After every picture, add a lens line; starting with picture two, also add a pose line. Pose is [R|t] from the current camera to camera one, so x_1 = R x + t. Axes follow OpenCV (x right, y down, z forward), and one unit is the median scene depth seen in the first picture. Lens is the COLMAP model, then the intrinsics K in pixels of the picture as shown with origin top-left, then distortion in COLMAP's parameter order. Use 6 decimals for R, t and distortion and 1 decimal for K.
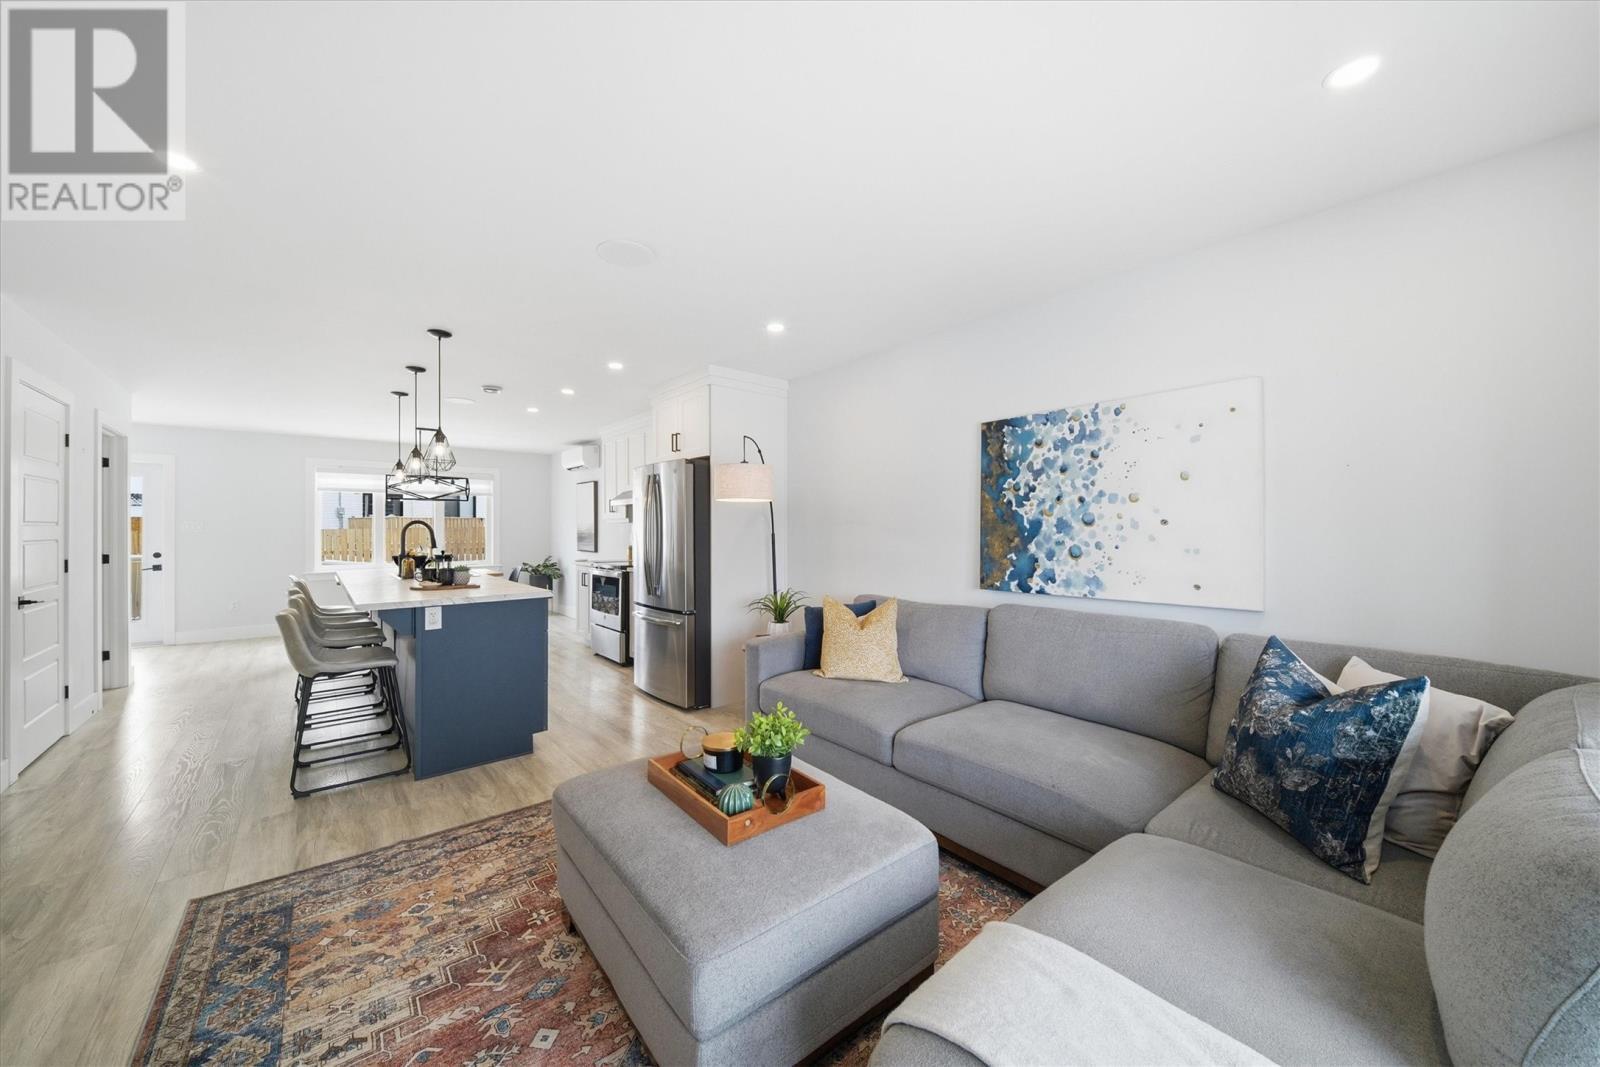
lens RADIAL K [[566.4, 0, 800.0], [0, 566.4, 533.5], [0, 0, 1]] dist [-0.000557, -0.000210]
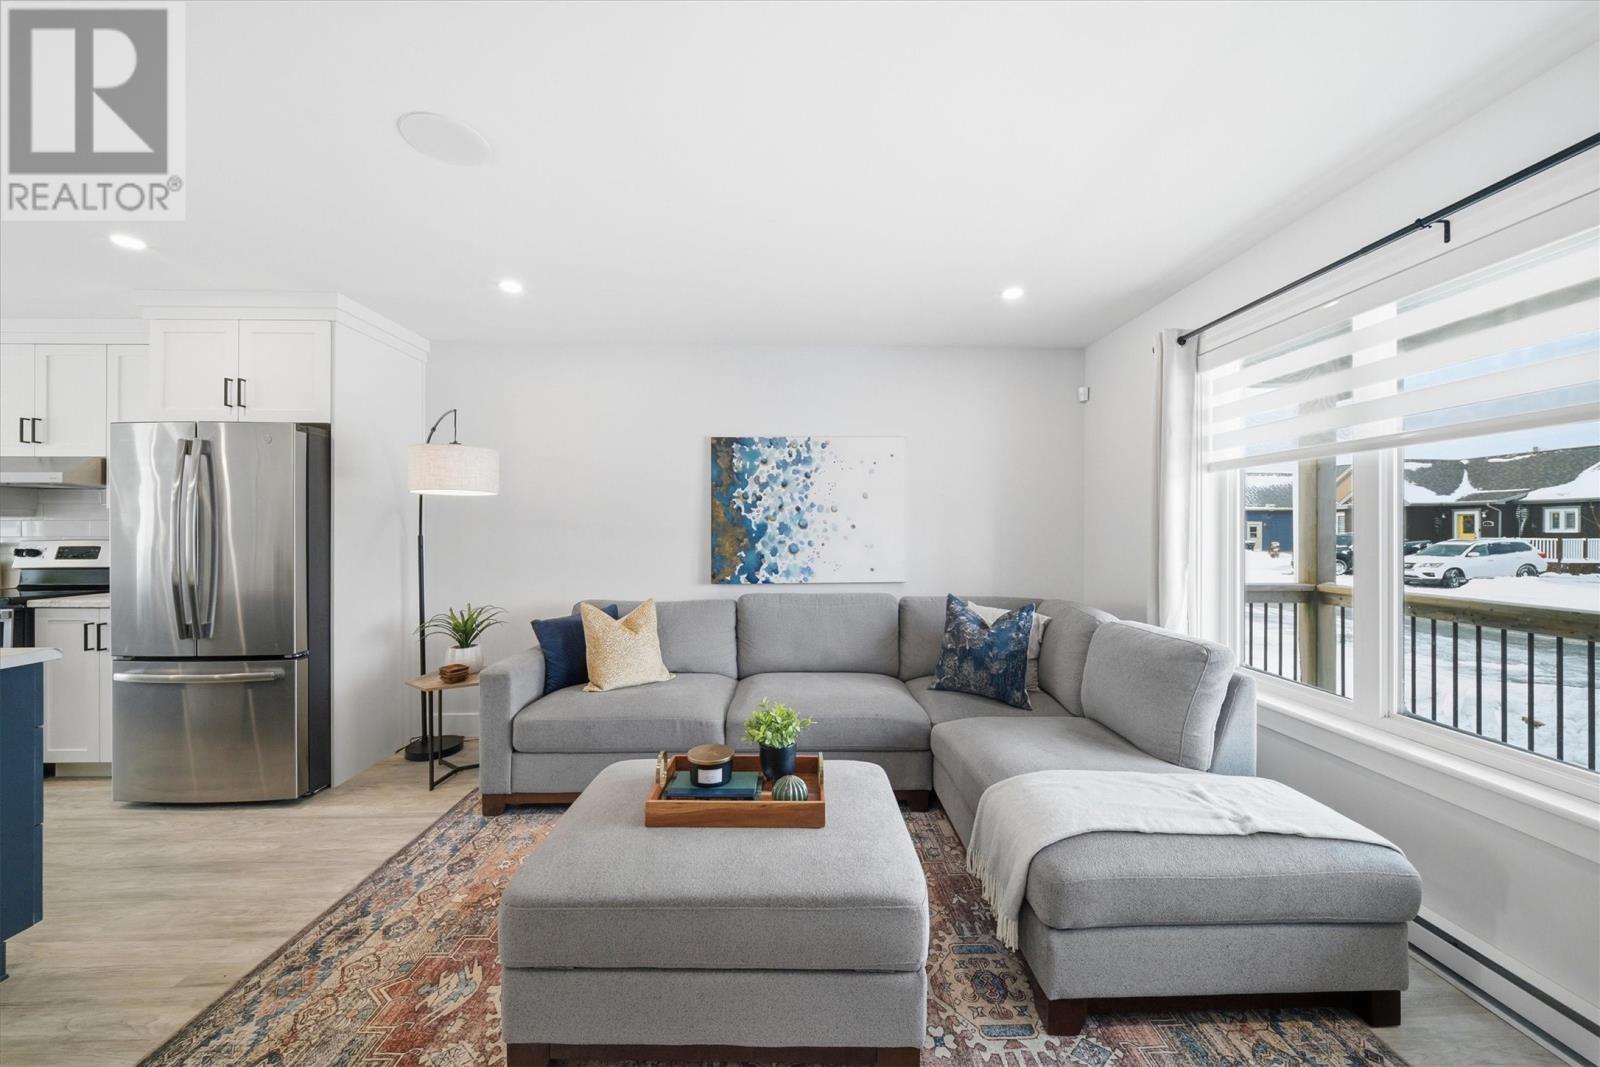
lens RADIAL K [[552.9, 0, 800.0], [0, 552.9, 533.5], [0, 0, 1]] dist [0.000270, -0.004969]
pose [[0.622598, -0.002186, 0.782539, -0.478237], [0.002637, 0.999996, 0.000695, -0.003292], [-0.782538, 0.001630, 0.622601, 0.191935]]
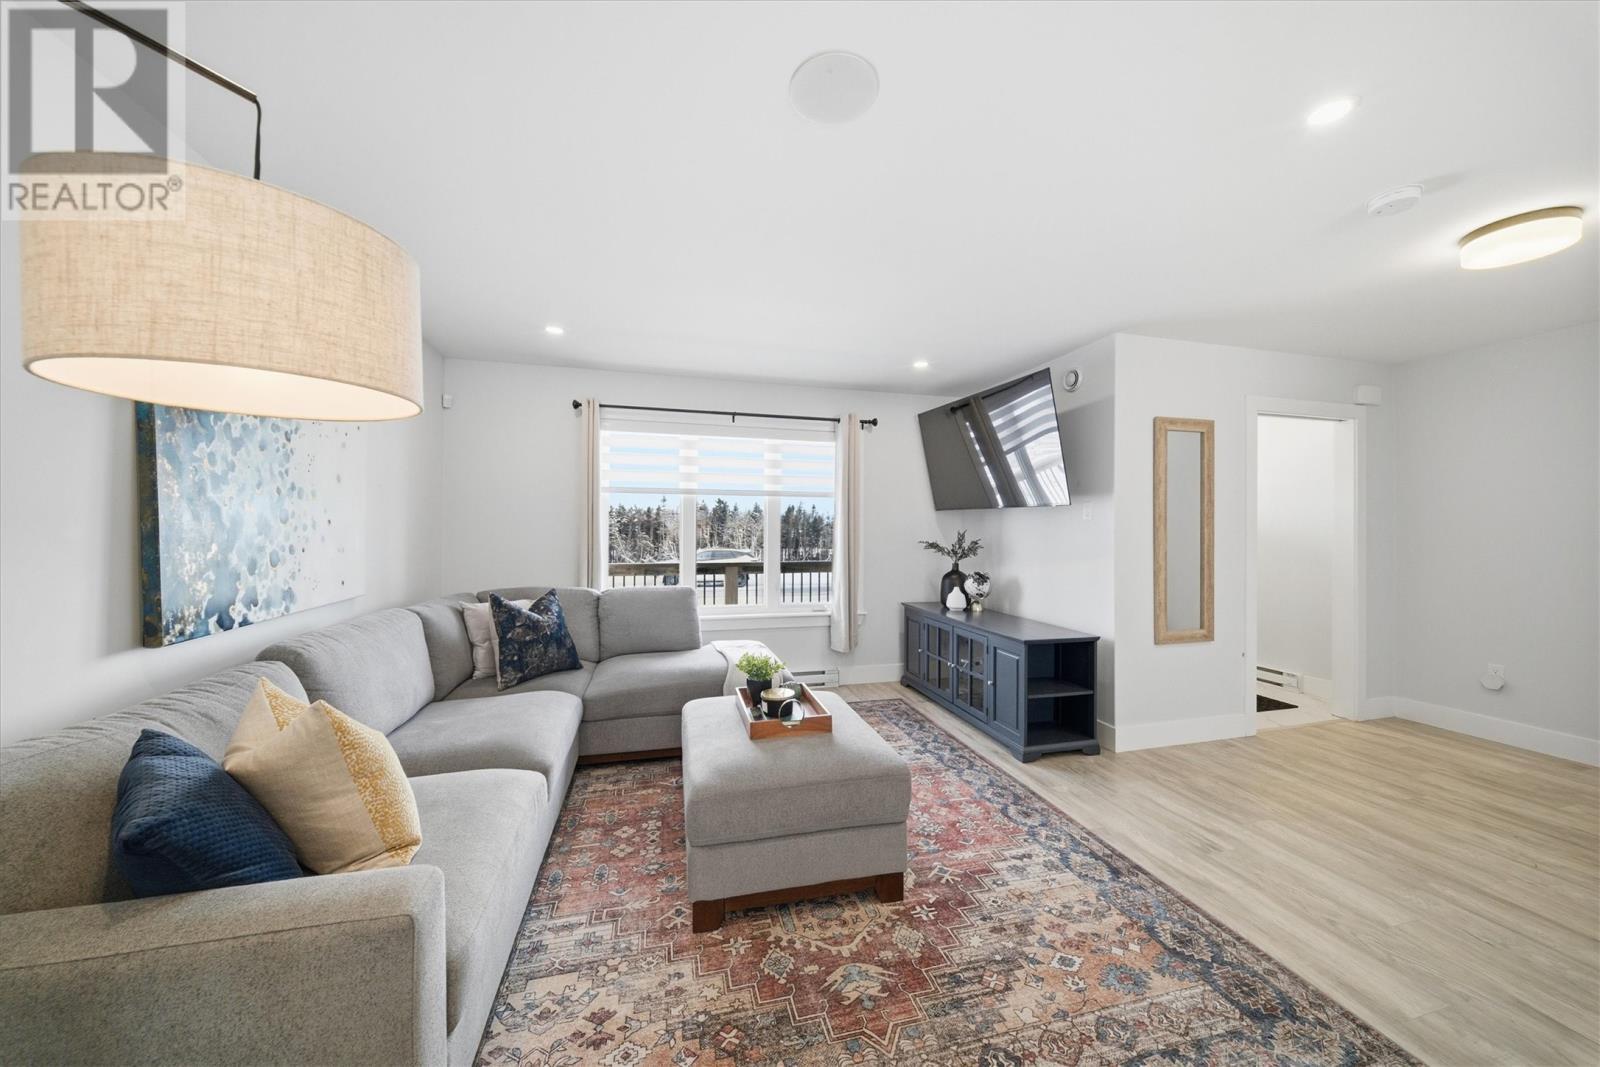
lens RADIAL K [[566.4, 0, 800.0], [0, 566.4, 533.5], [0, 0, 1]] dist [-0.000557, -0.000210]
pose [[-0.902022, -0.003737, 0.431673, -0.458373], [0.002033, 0.999915, 0.012906, -0.009846], [-0.431684, 0.012519, -0.901938, 1.329164]]
